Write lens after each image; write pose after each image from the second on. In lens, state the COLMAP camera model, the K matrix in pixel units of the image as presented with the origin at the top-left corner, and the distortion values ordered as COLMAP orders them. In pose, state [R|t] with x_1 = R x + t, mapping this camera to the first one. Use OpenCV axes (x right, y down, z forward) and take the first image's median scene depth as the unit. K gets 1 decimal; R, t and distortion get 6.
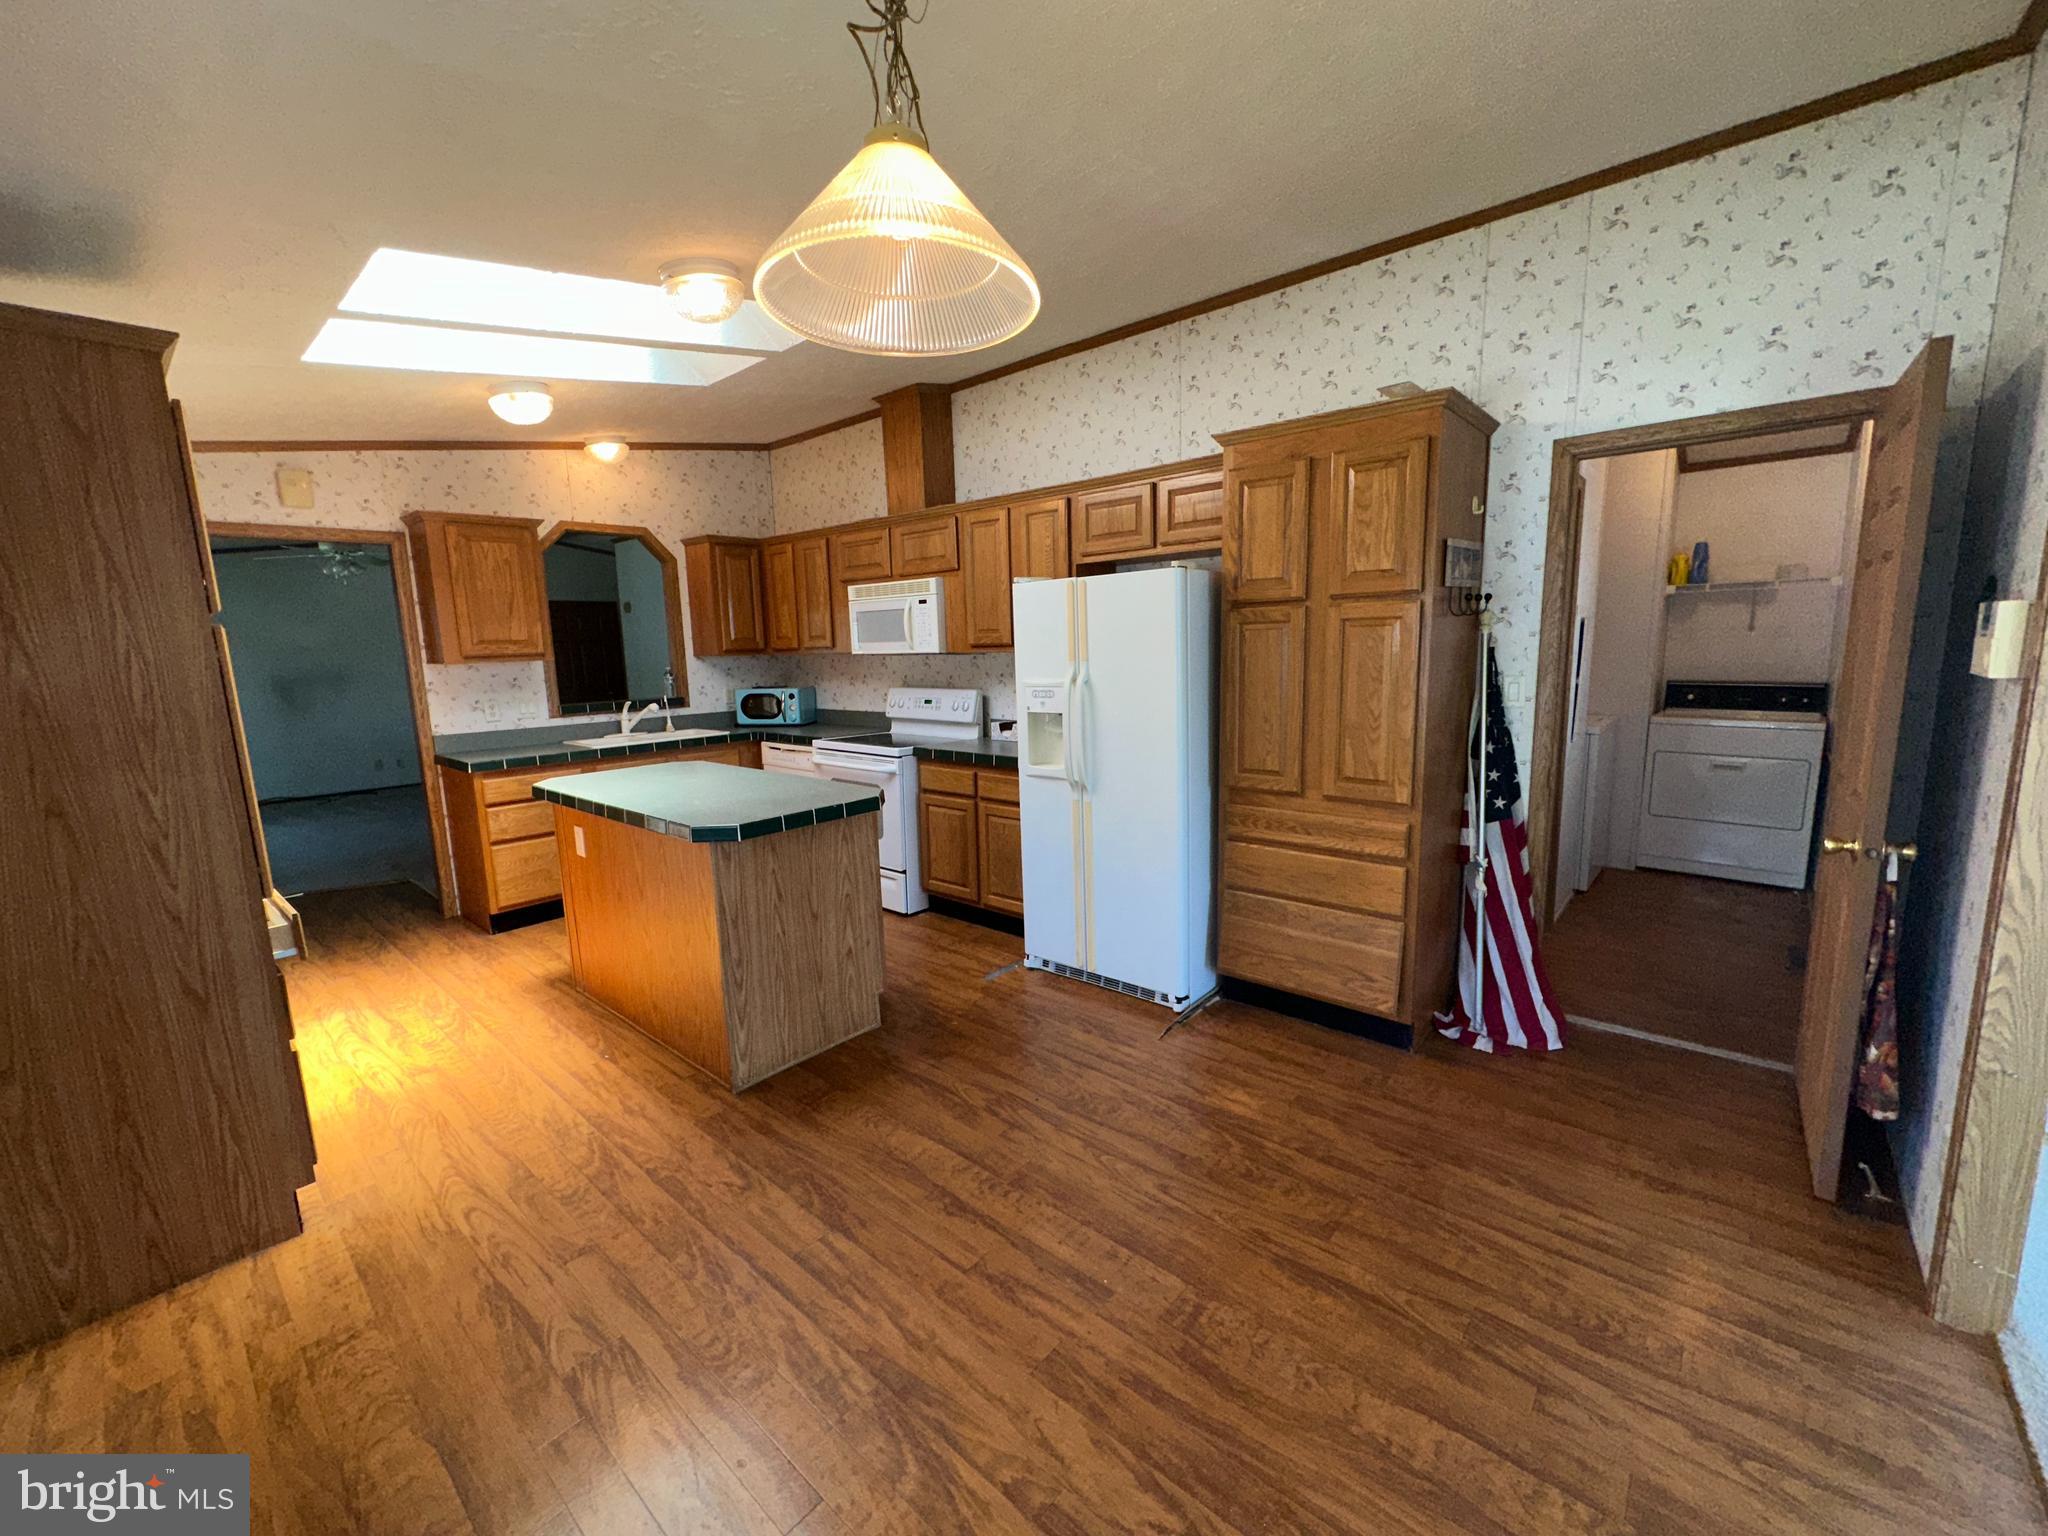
lens RADIAL K [[820.2, 0, 1023.9], [0, 820.2, 770.4], [0, 0, 1]] dist [-0.002297, 0.000158]
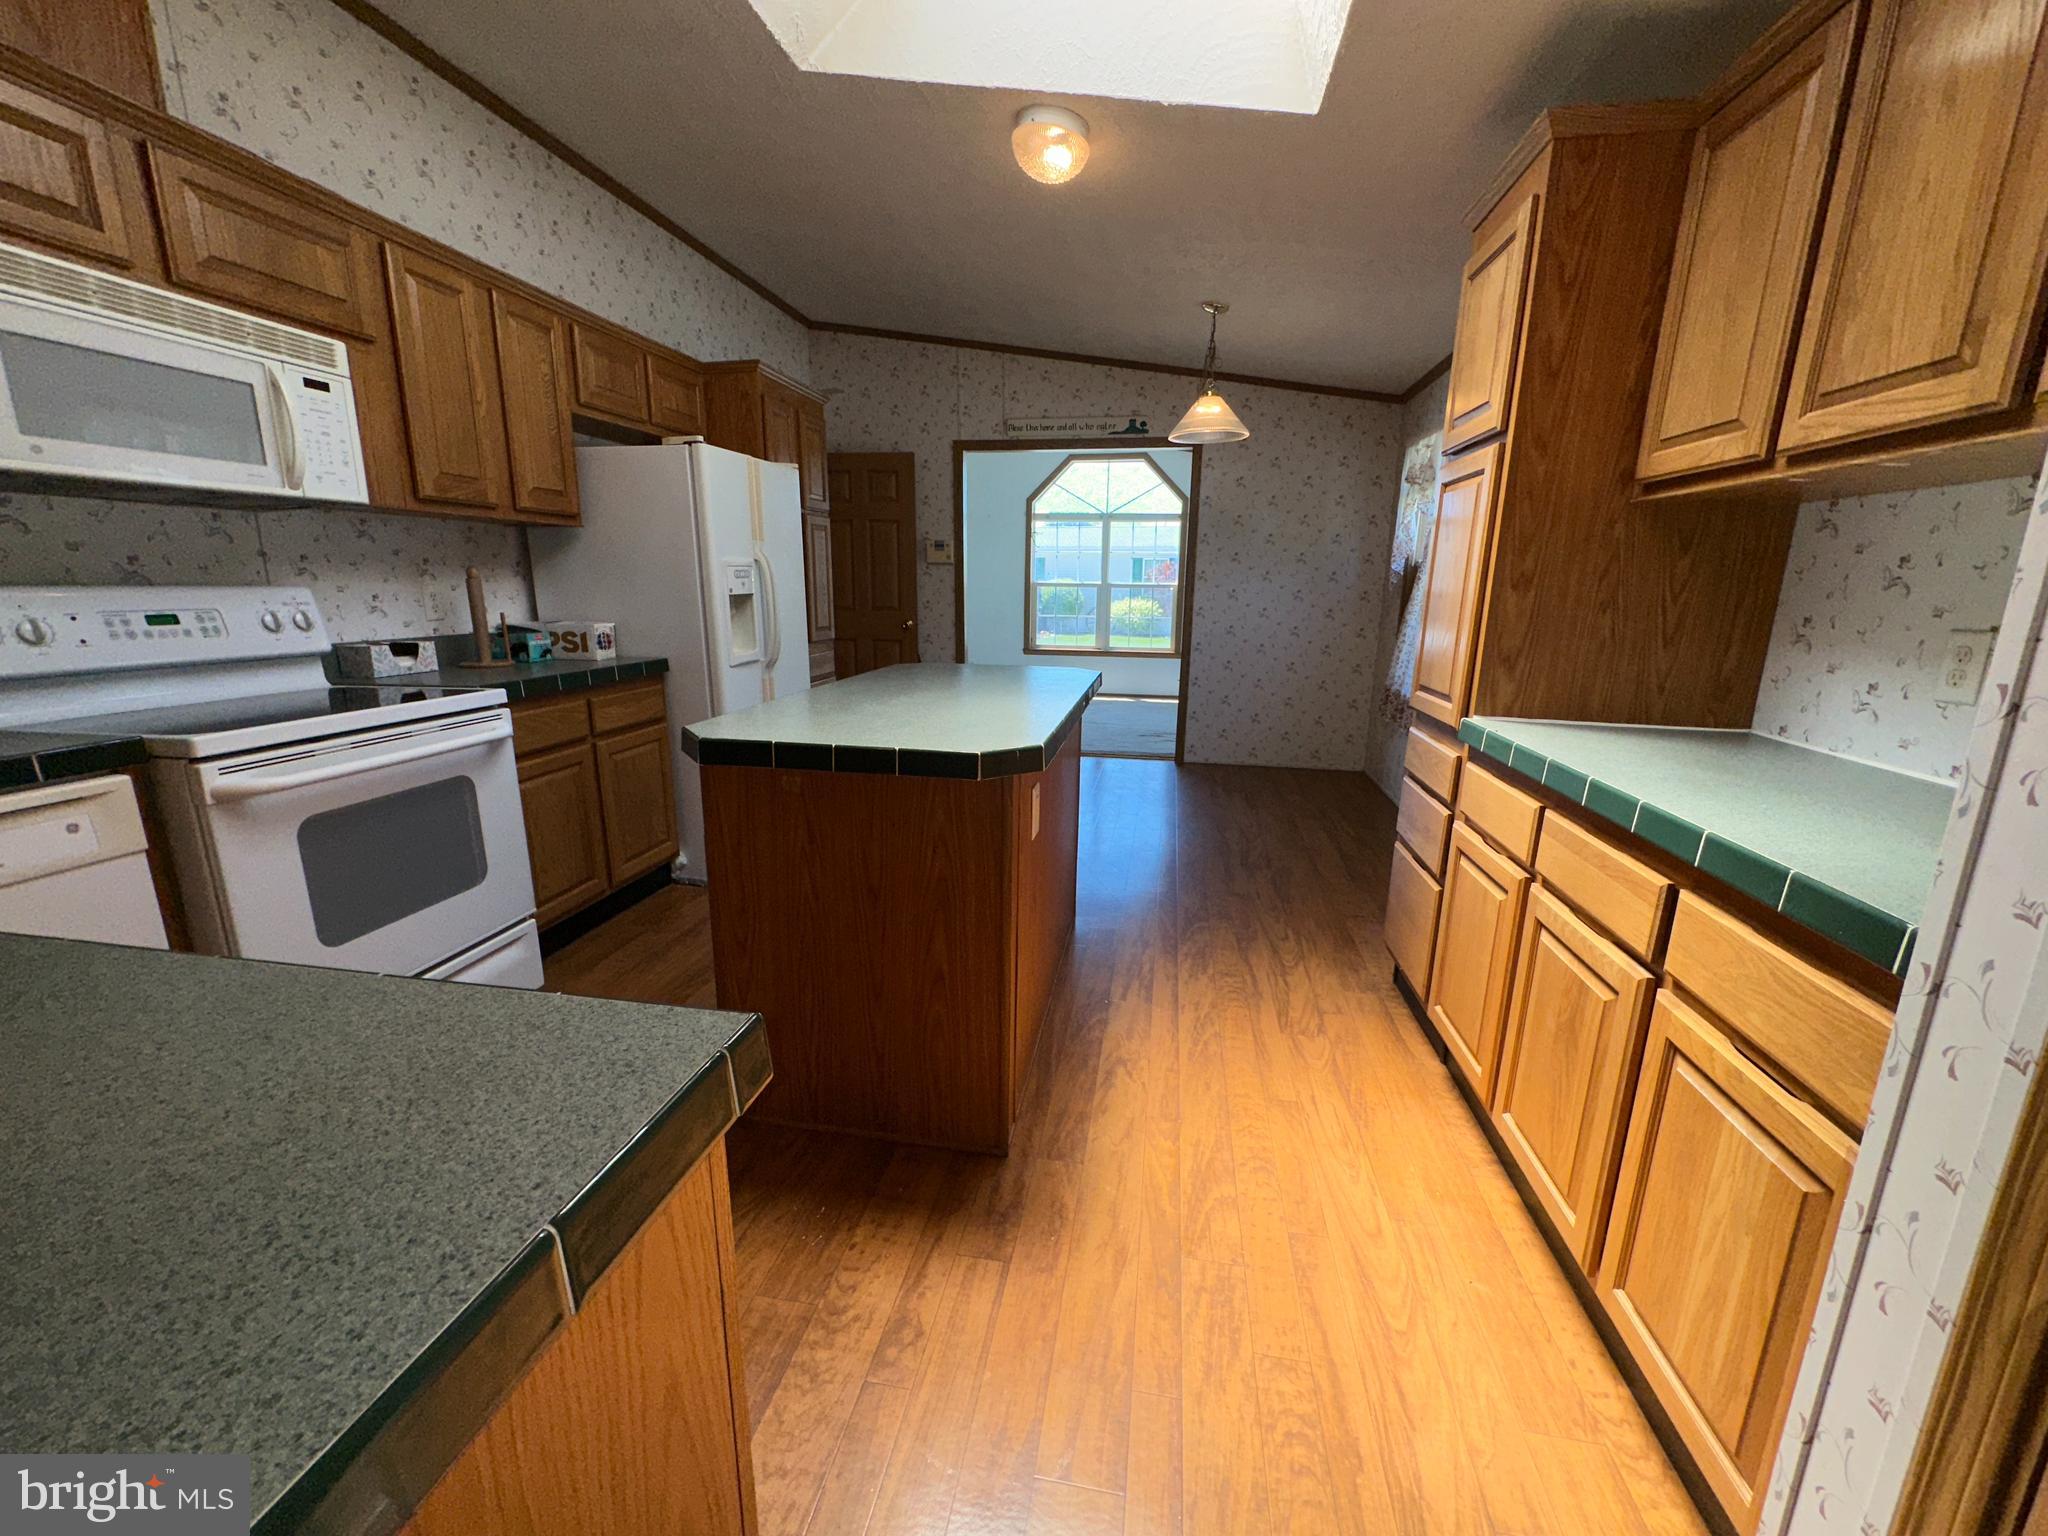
lens RADIAL K [[820.2, 0, 1023.9], [0, 820.2, 770.4], [0, 0, 1]] dist [-0.002297, 0.000158]
pose [[-0.516519, -0.174327, 0.838343, -0.679000], [0.134976, 0.950241, 0.280756, -0.068915], [-0.845571, 0.258172, -0.467287, 0.848443]]
